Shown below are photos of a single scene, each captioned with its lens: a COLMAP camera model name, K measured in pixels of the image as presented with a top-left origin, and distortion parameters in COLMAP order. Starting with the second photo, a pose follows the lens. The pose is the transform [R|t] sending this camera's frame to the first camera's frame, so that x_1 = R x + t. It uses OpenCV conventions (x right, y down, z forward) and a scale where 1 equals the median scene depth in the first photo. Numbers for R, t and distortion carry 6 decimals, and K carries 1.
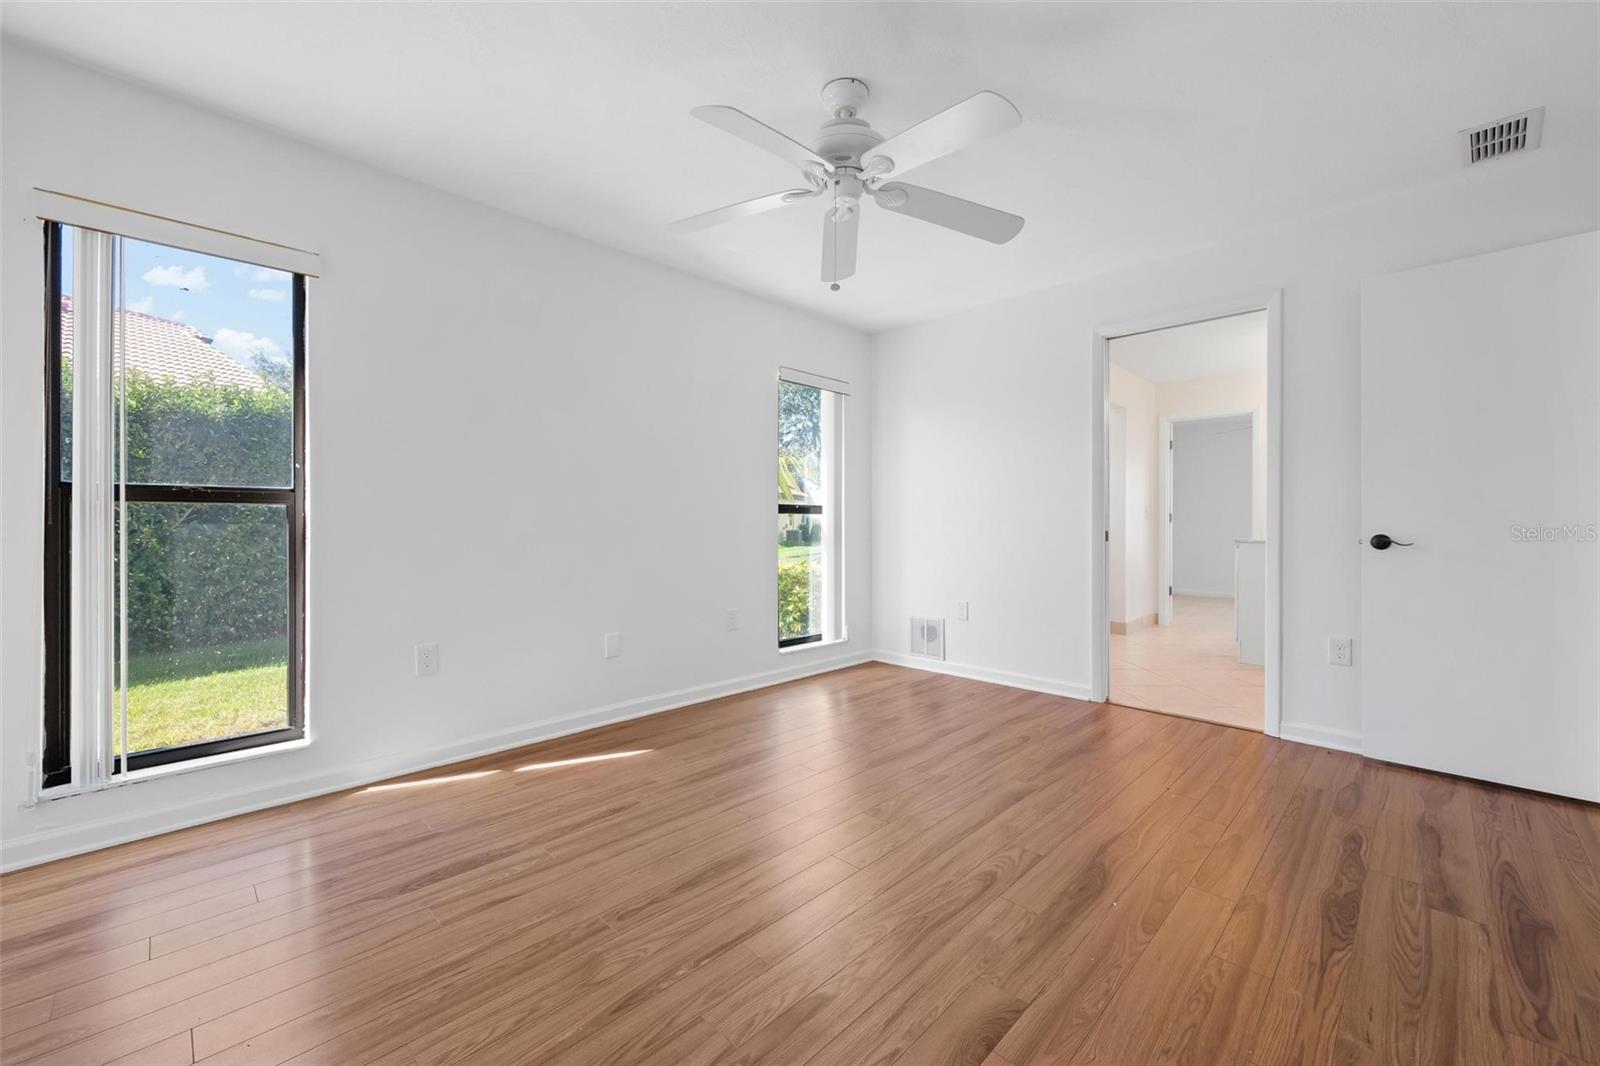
lens RADIAL K [[640.1, 0, 800.1], [0, 640.1, 525.3], [0, 0, 1]] dist [-0.000174, 0.000375]
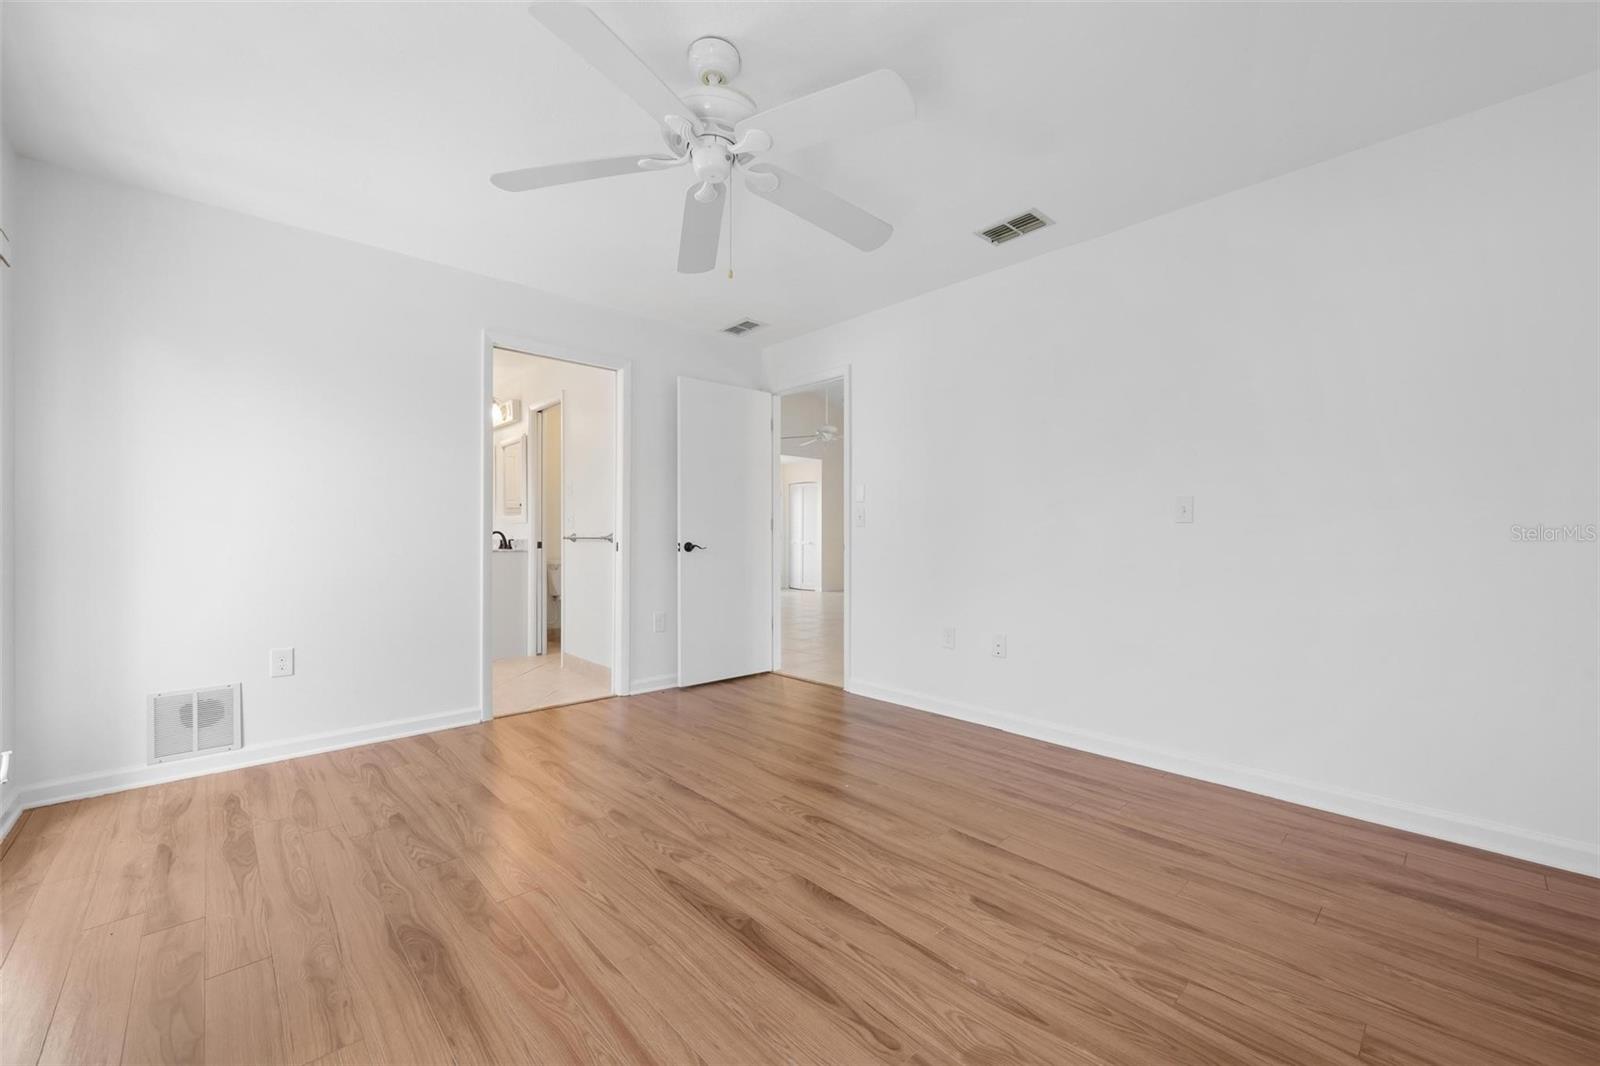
lens RADIAL K [[640.1, 0, 800.4], [0, 640.1, 535.0], [0, 0, 1]] dist [-0.000174, 0.000375]
pose [[0.033539, 0.000726, 0.999437, -0.746043], [0.004715, 0.999988, -0.000885, -0.000718], [-0.999426, 0.004742, 0.033535, 0.768488]]
